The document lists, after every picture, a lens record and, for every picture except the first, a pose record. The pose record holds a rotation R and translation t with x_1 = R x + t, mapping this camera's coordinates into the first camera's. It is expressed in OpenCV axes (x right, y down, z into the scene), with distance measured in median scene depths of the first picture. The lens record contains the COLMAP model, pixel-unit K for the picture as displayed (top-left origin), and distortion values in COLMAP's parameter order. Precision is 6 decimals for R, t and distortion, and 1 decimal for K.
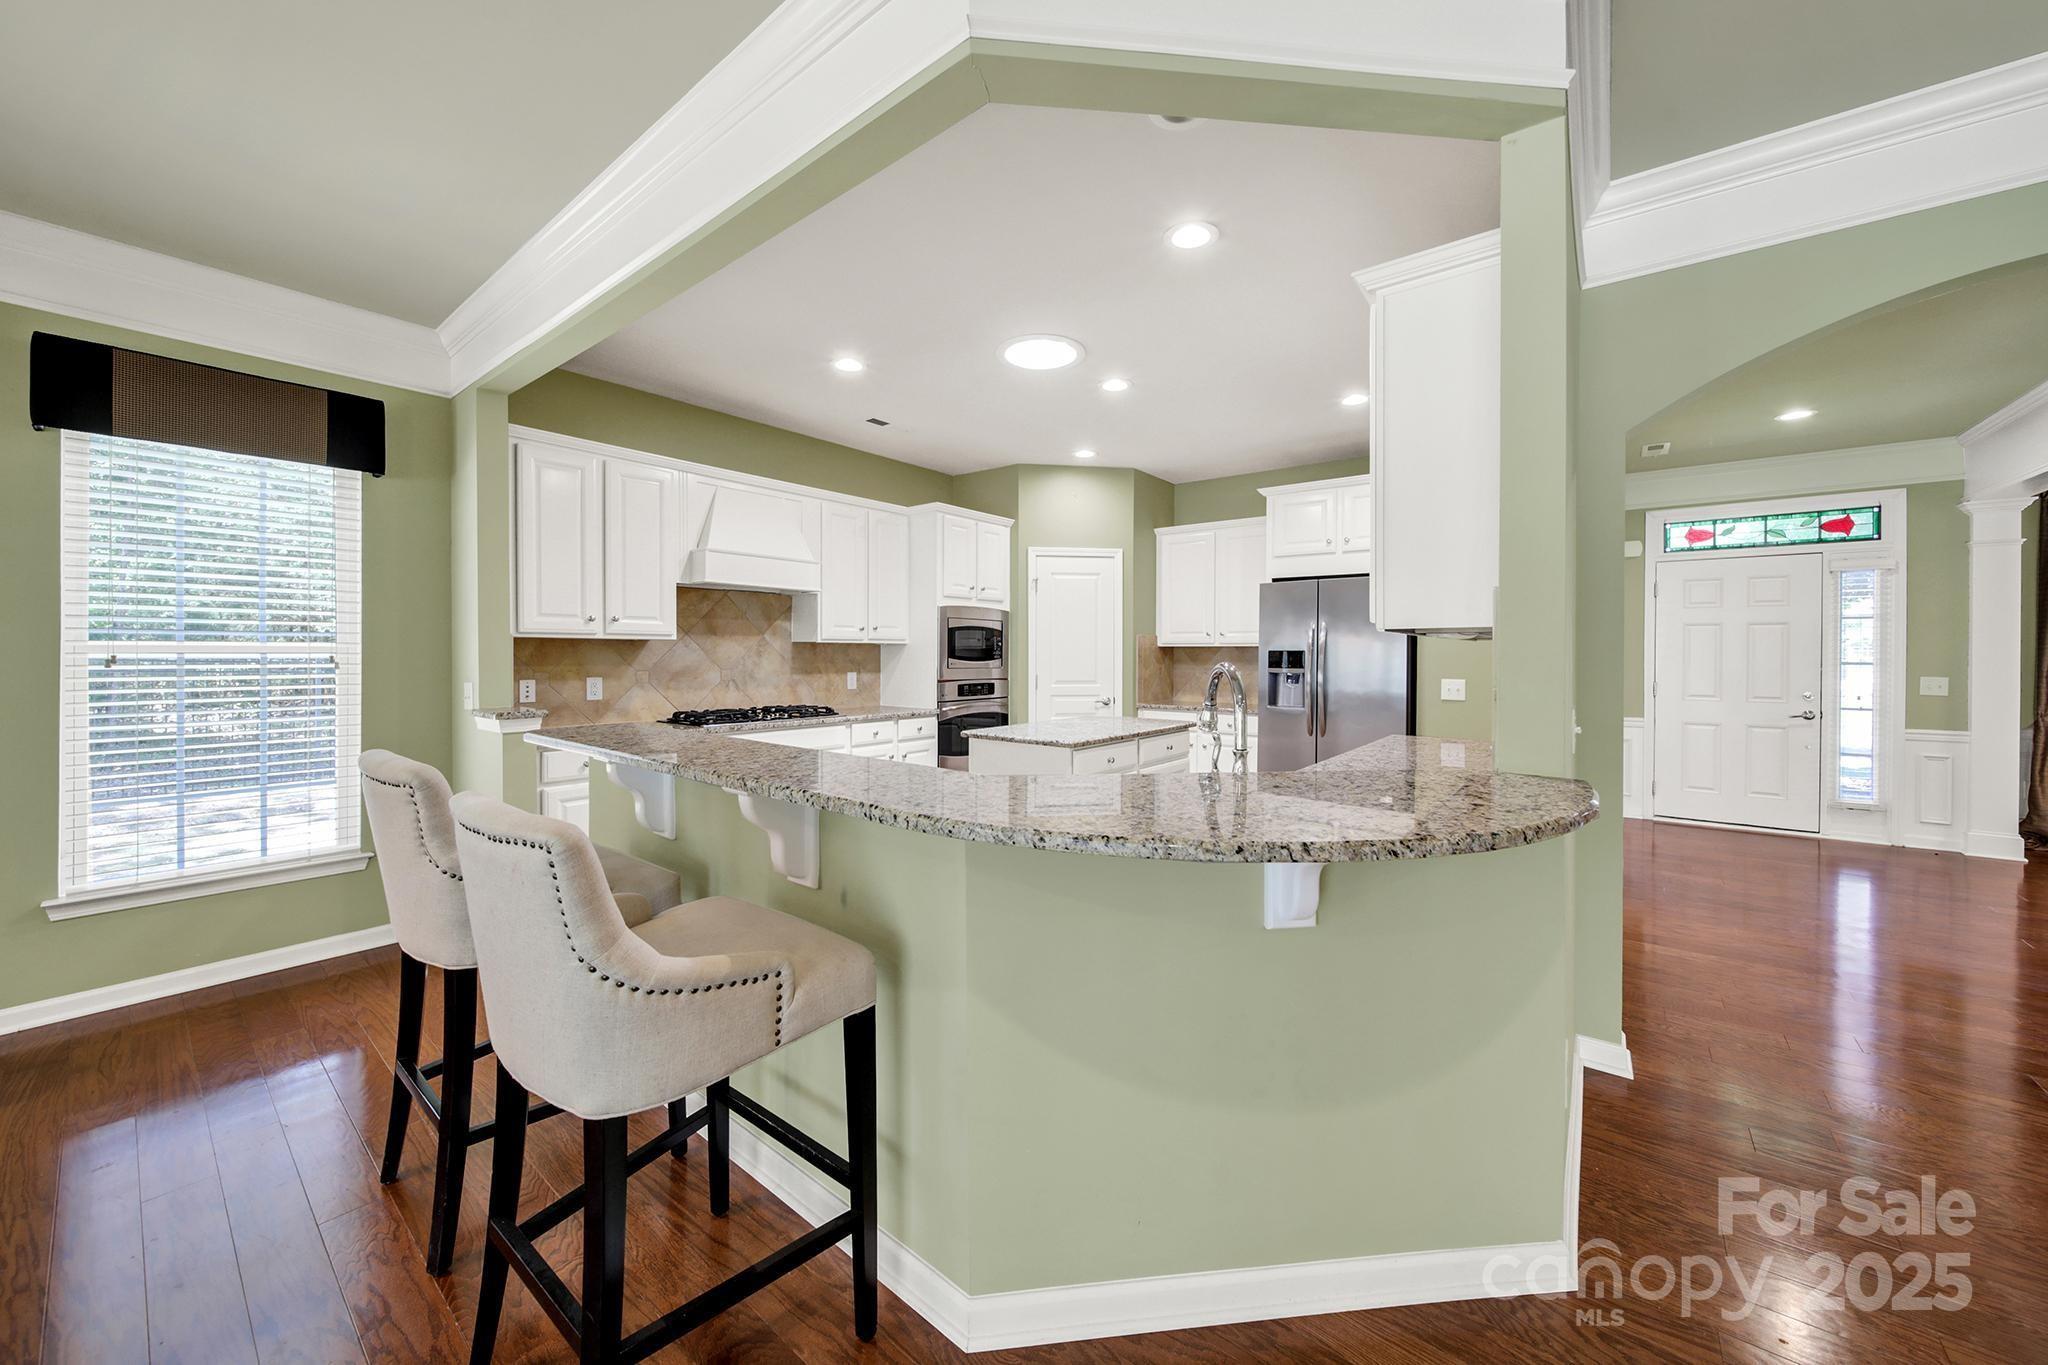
lens RADIAL K [[740.1, 0, 1026.1], [0, 740.1, 656.4], [0, 0, 1]] dist [-0.000344, -0.001299]
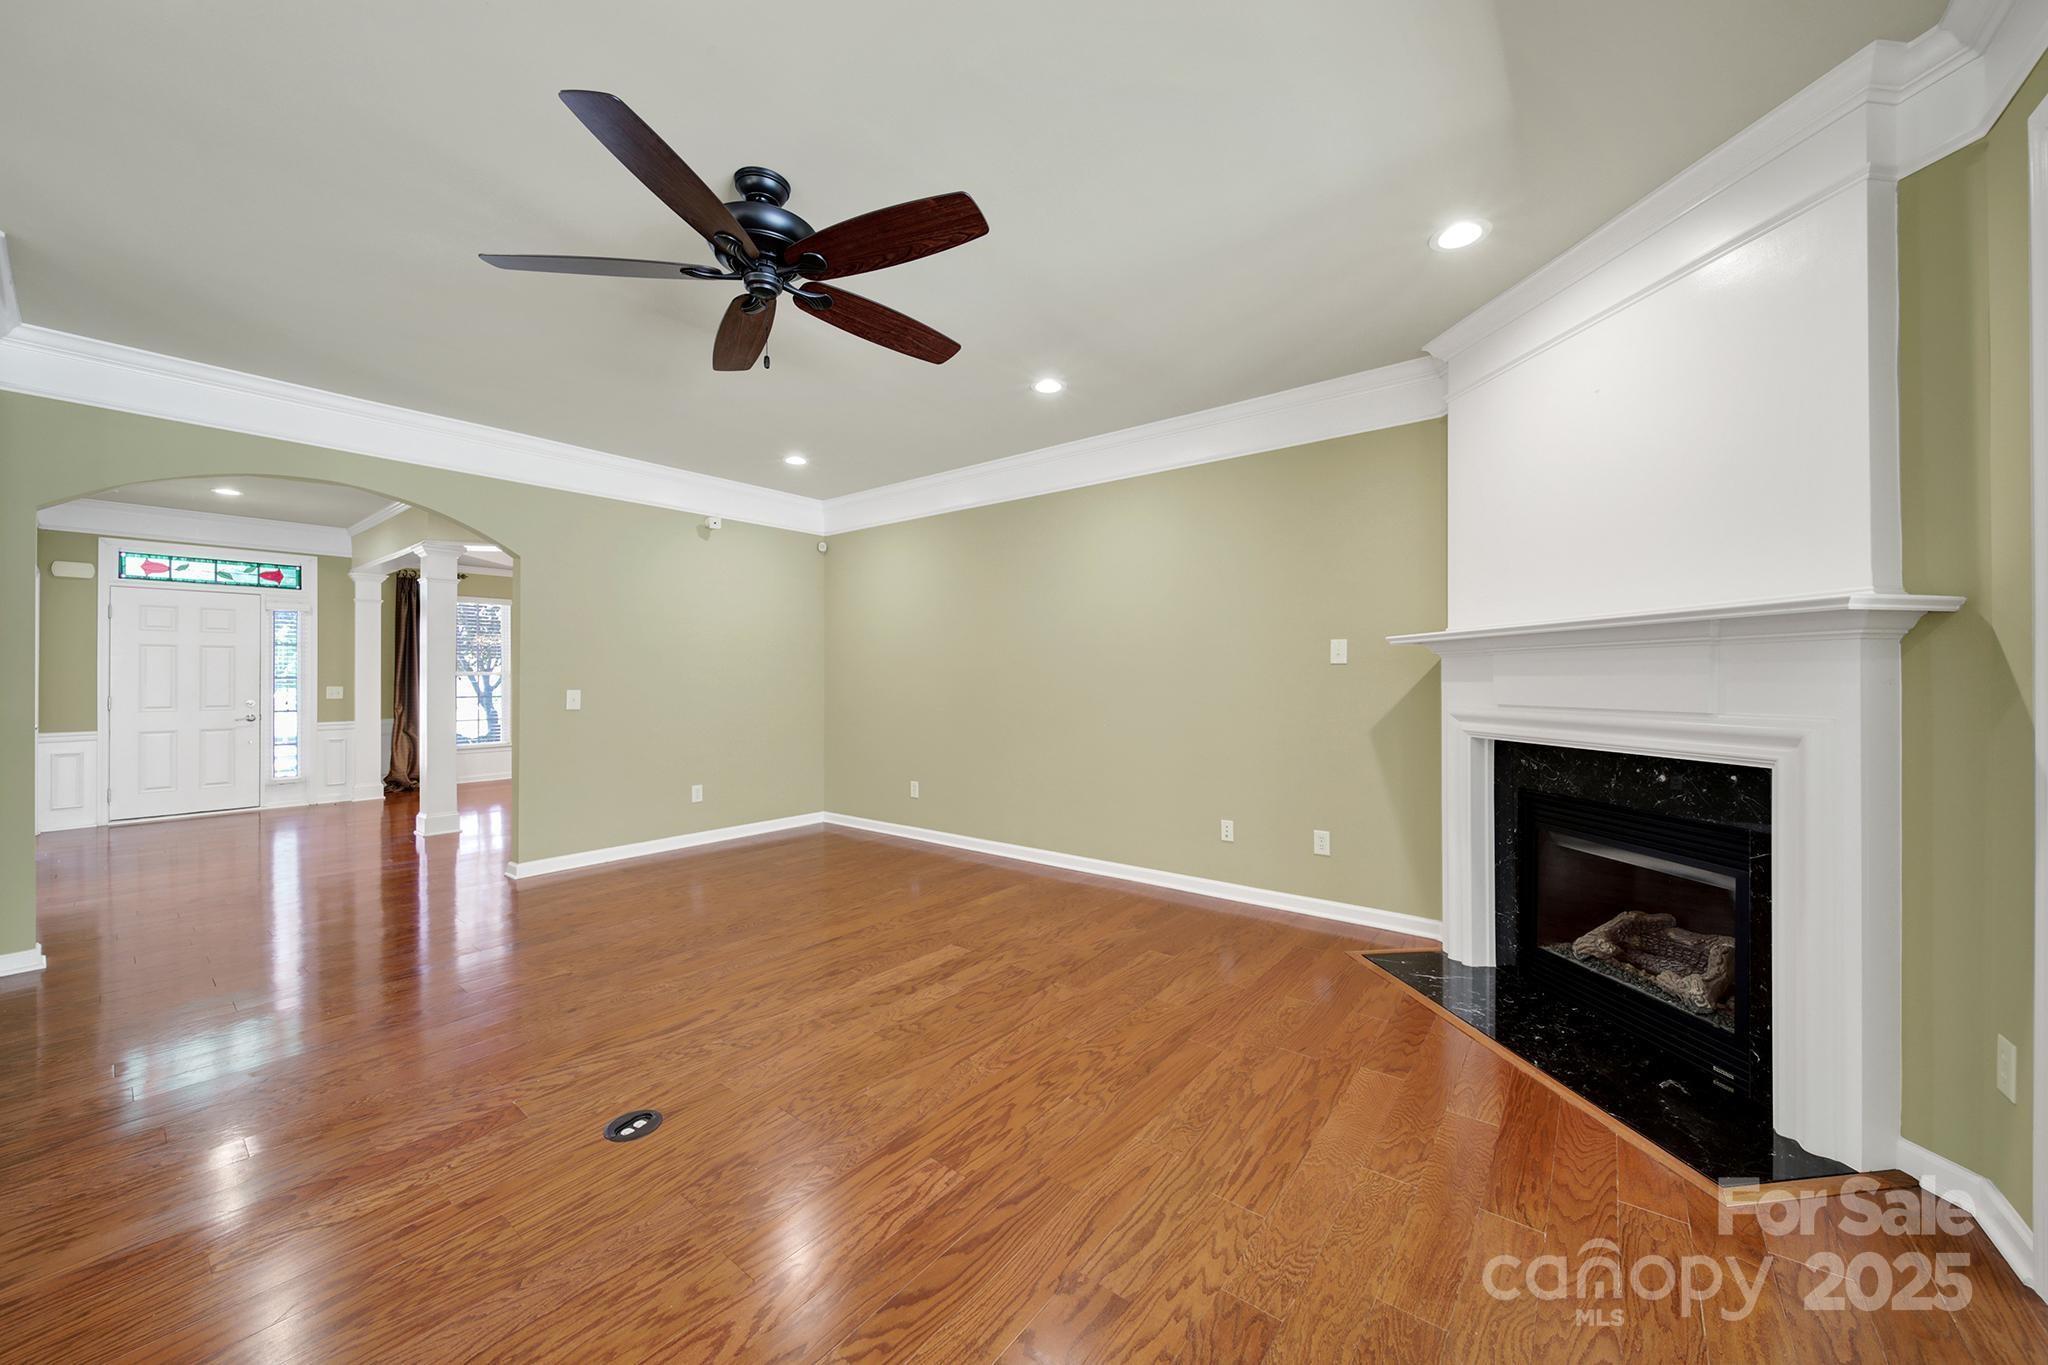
lens RADIAL K [[740.1, 0, 1019.2], [0, 740.1, 676.1], [0, 0, 1]] dist [-0.000344, -0.001299]
pose [[0.005616, -0.003515, 0.999978, -0.261624], [0.007055, 0.999969, 0.003475, 0.011584], [-0.999959, 0.007035, 0.005641, -0.399378]]
